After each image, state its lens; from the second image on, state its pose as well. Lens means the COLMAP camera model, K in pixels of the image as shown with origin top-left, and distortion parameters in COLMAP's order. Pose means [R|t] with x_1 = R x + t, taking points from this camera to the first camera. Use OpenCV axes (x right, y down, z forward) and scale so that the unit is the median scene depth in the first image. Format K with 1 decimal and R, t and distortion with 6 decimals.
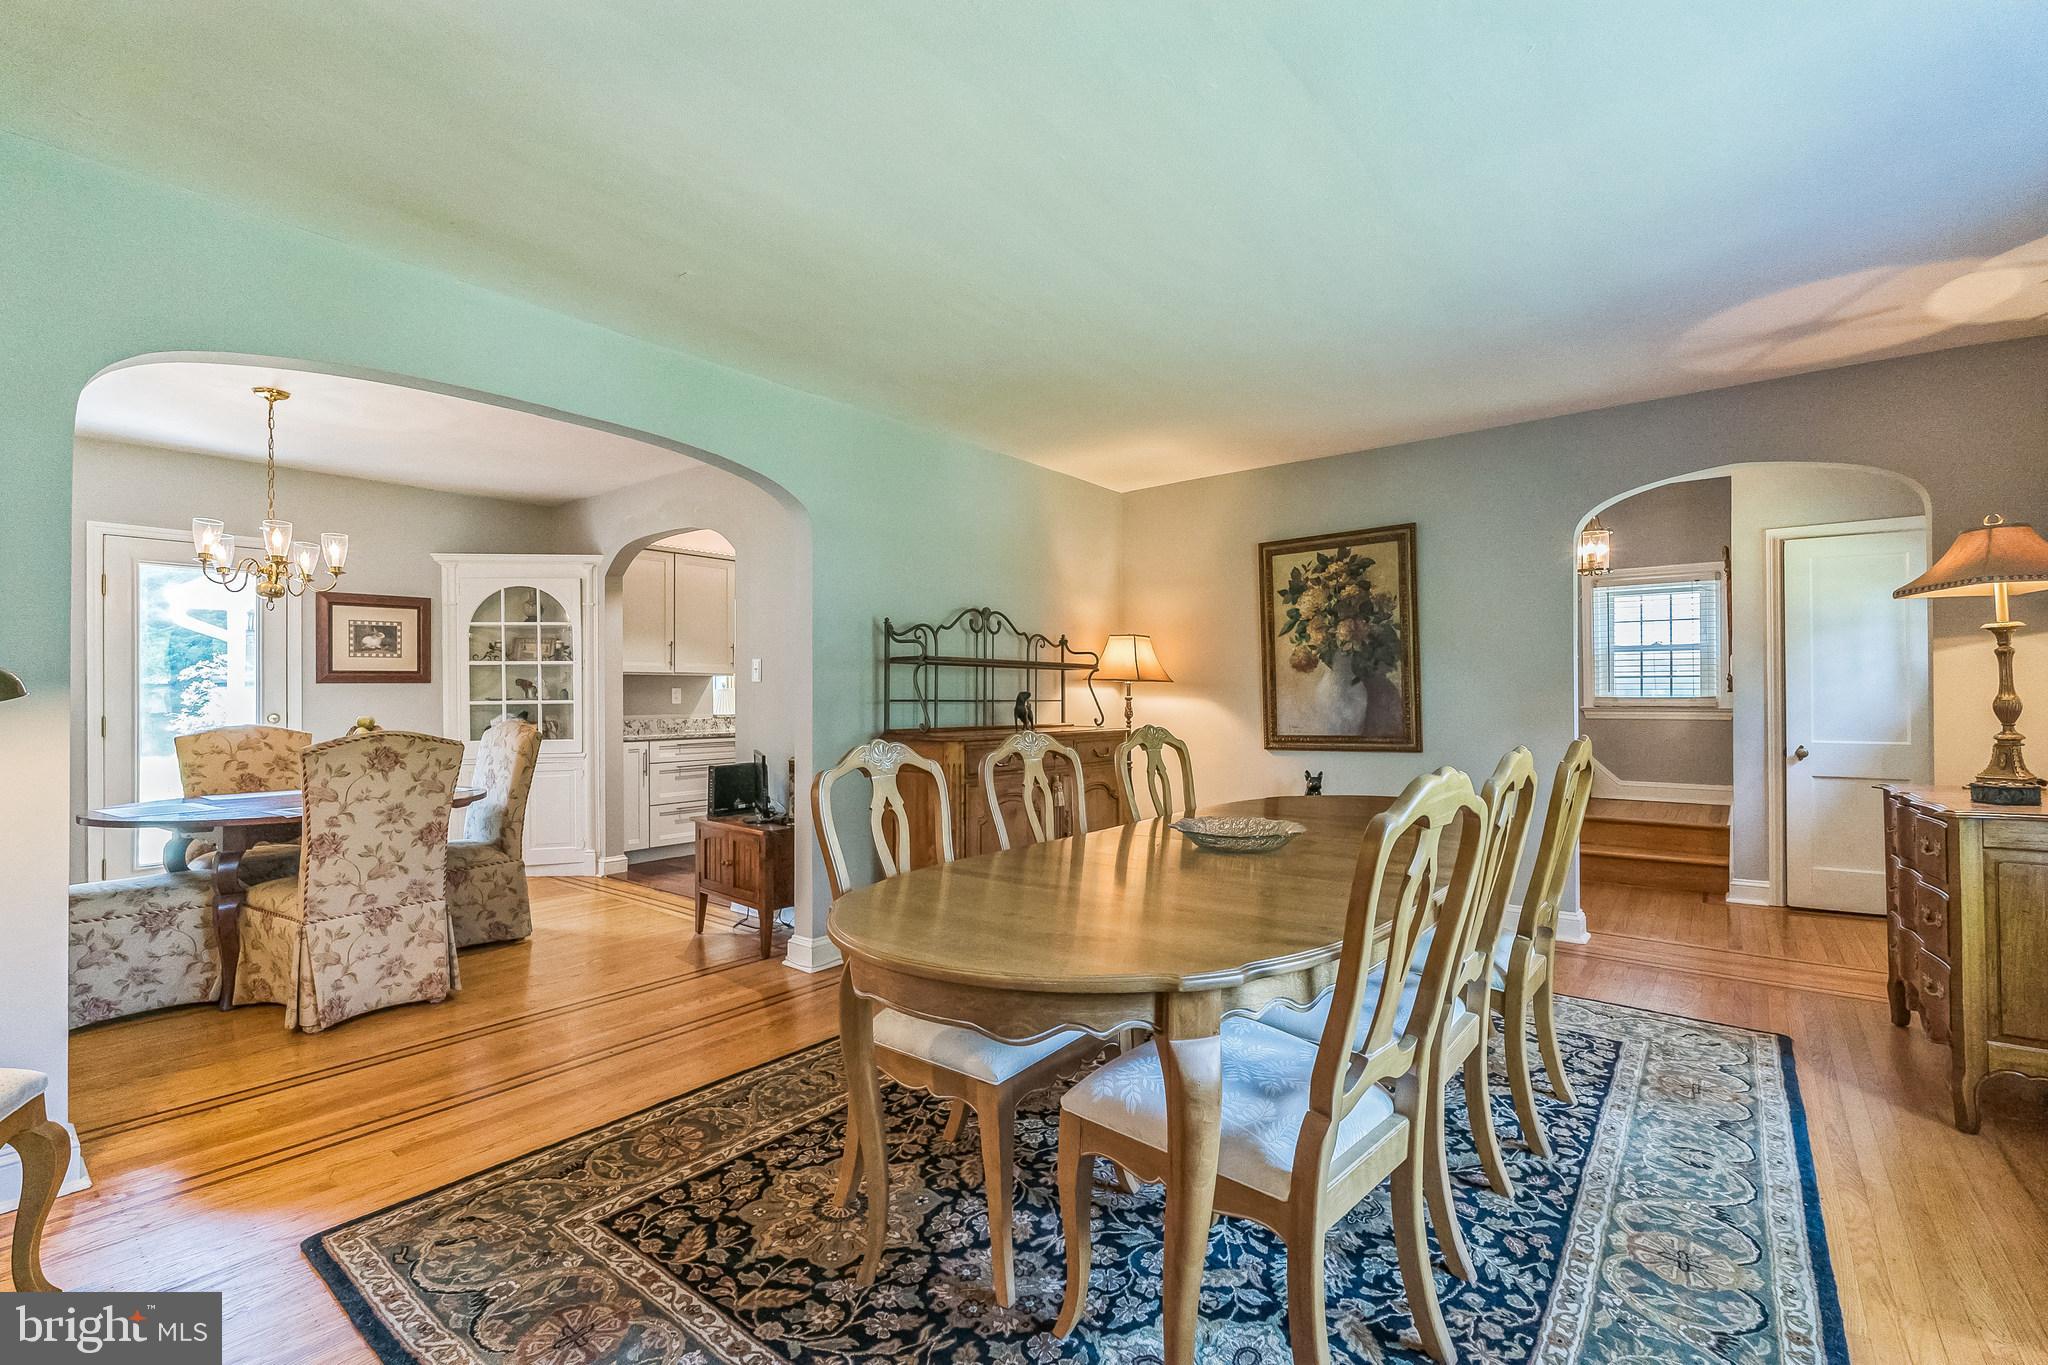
lens RADIAL K [[909.4, 0, 1025.1], [0, 909.4, 685.4], [0, 0, 1]] dist [-0.003568, 0.000440]
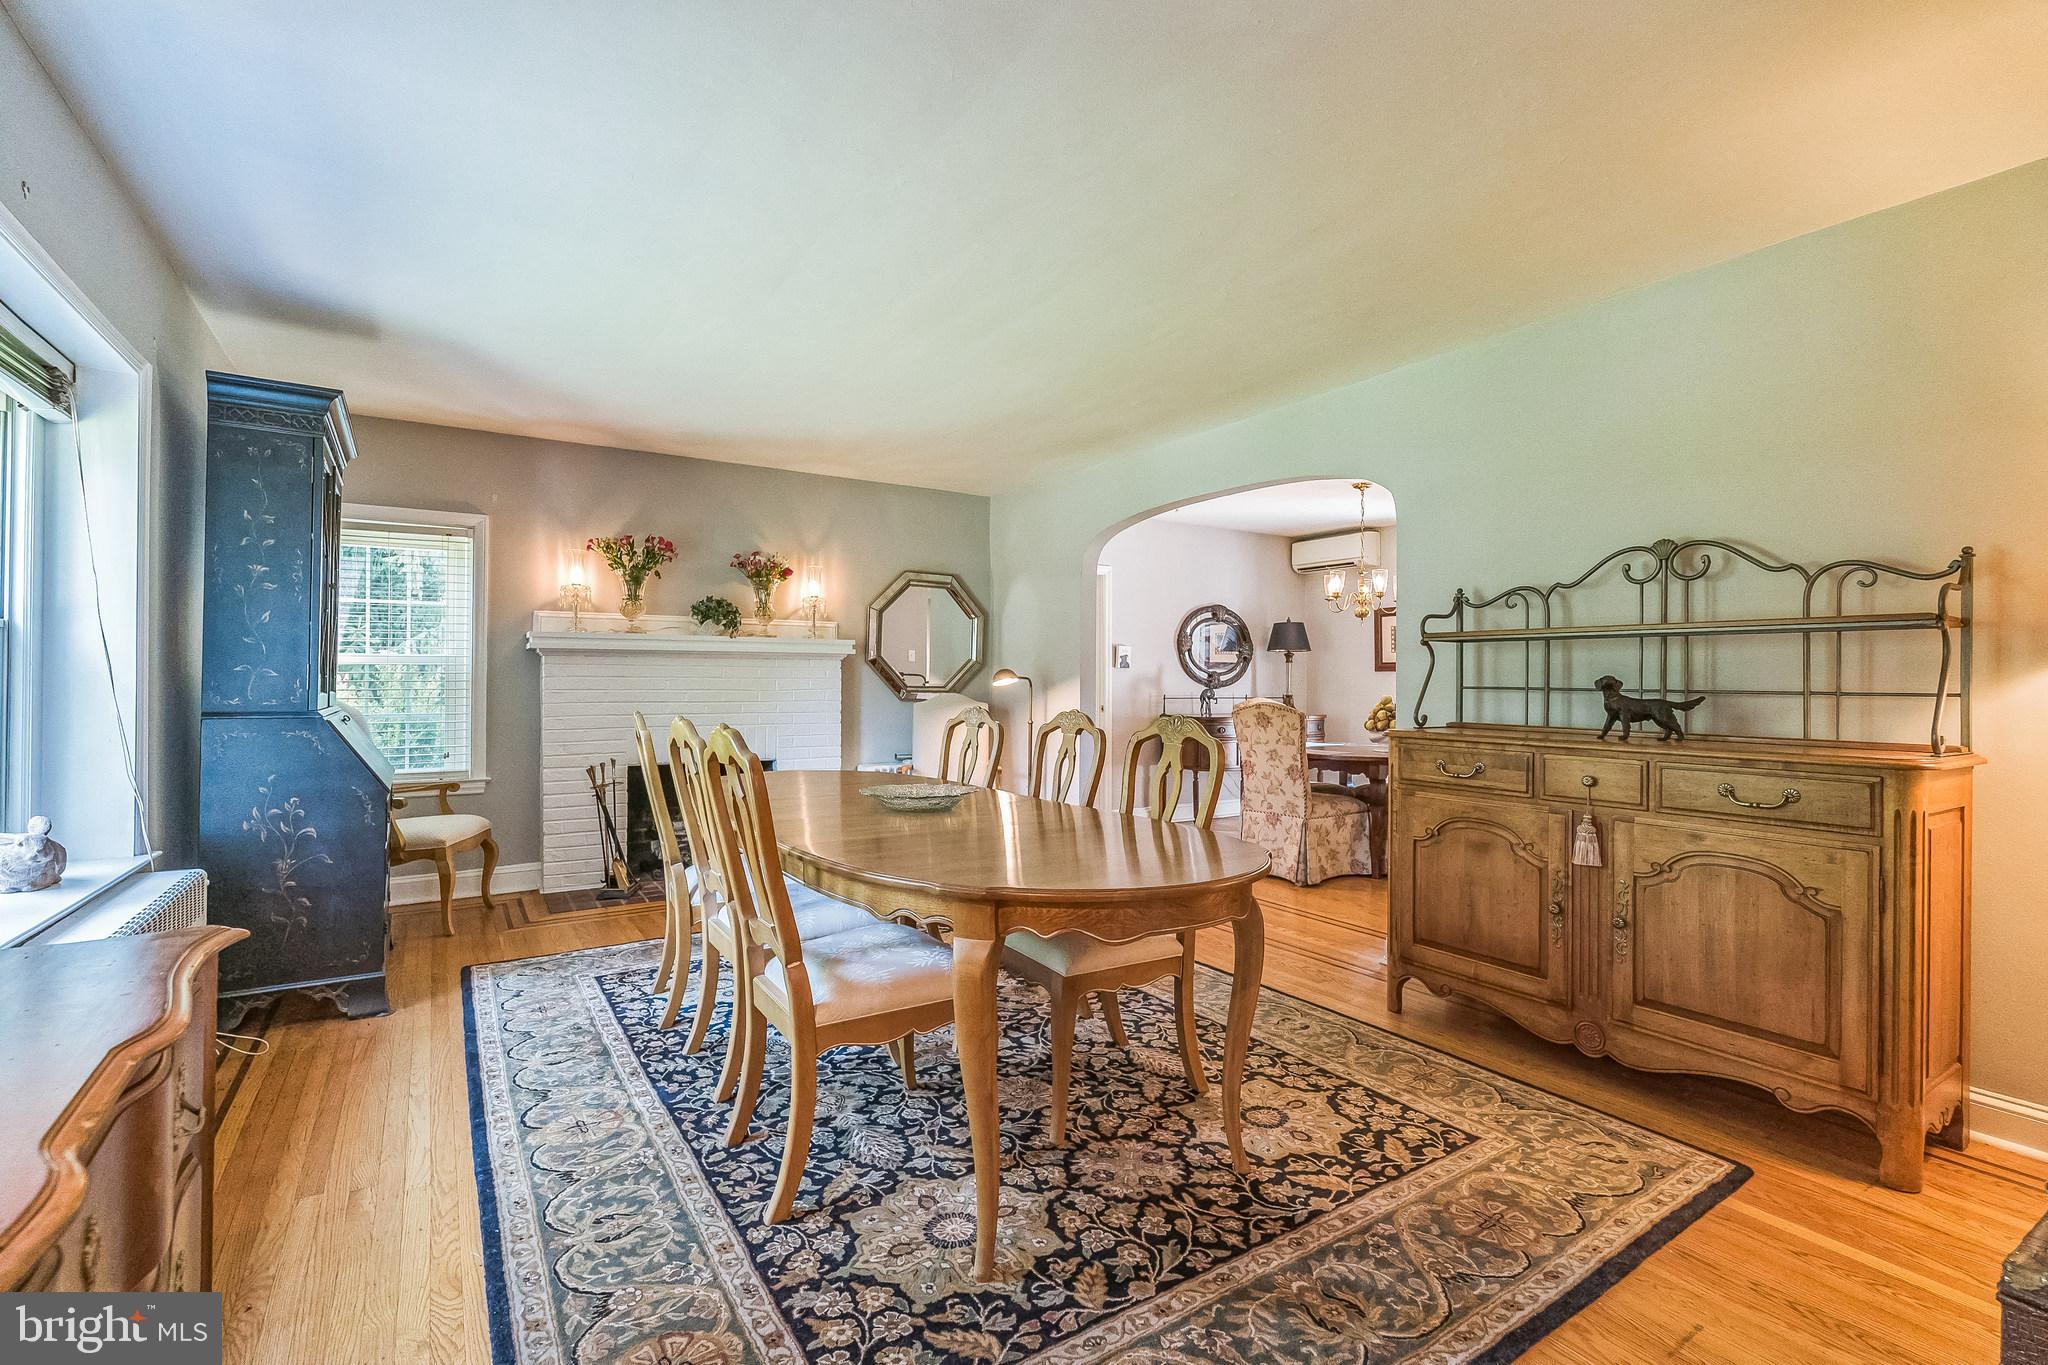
lens RADIAL K [[909.4, 0, 1007.5], [0, 909.4, 684.5], [0, 0, 1]] dist [-0.003568, 0.000440]
pose [[-0.338338, 0.005759, -0.941007, 0.749893], [0.002689, 0.999983, 0.005153, 0.008128], [0.941021, -0.000787, -0.338348, 0.870050]]
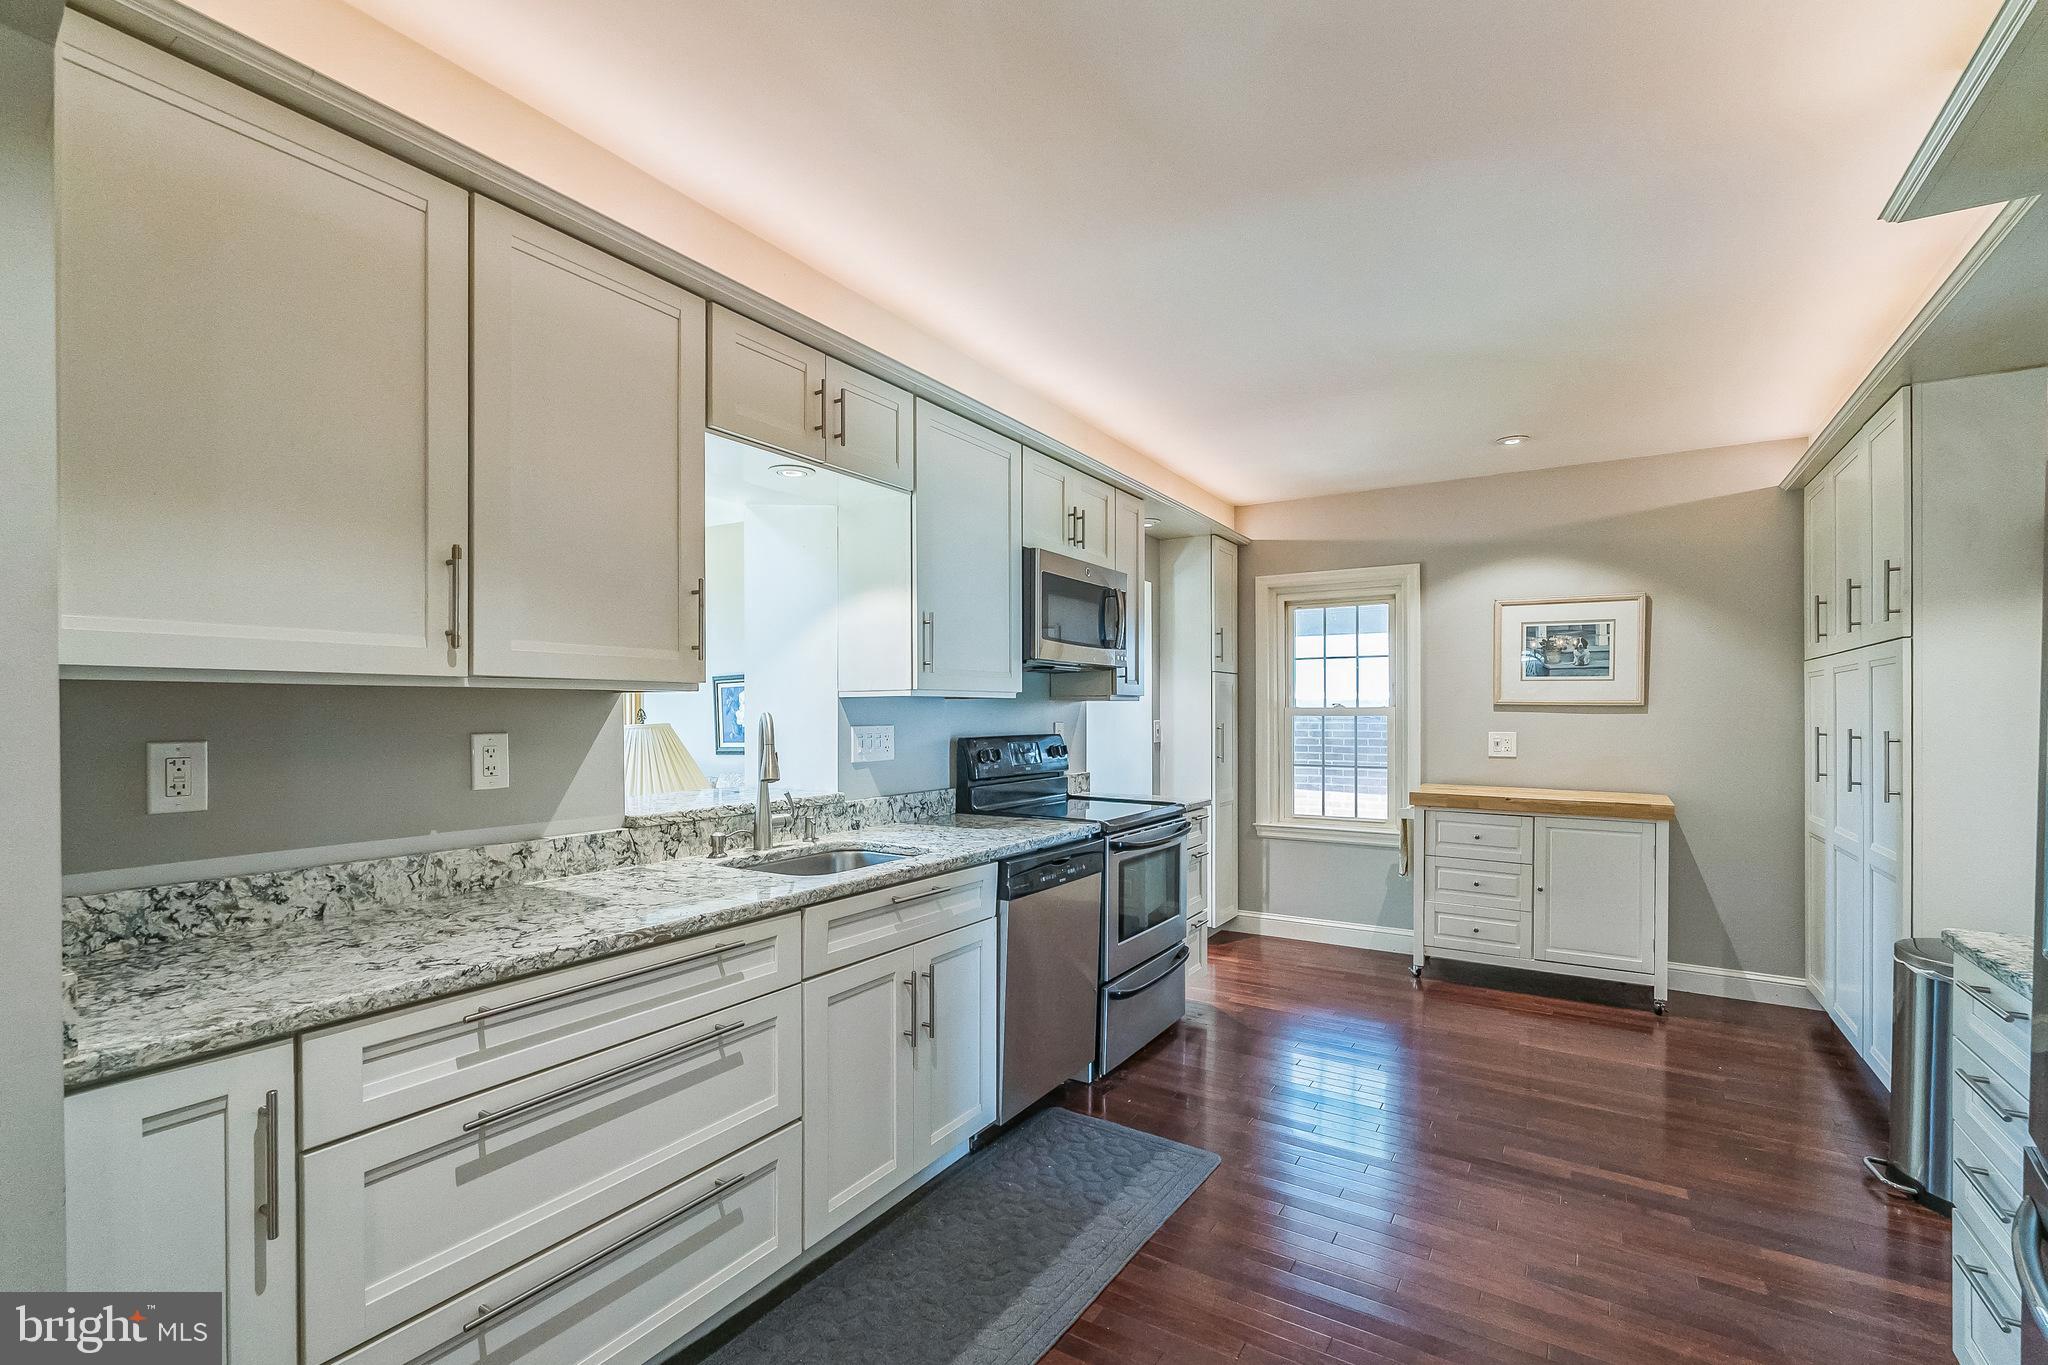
lens RADIAL K [[909.4, 0, 1025.4], [0, 909.4, 700.6], [0, 0, 1]] dist [-0.003568, 0.000440]
pose [[0.993038, 0.002024, 0.117777, -0.417911], [-0.001898, 0.999997, -0.001182, -0.011749], [-0.117779, 0.000950, 0.993039, 1.160238]]
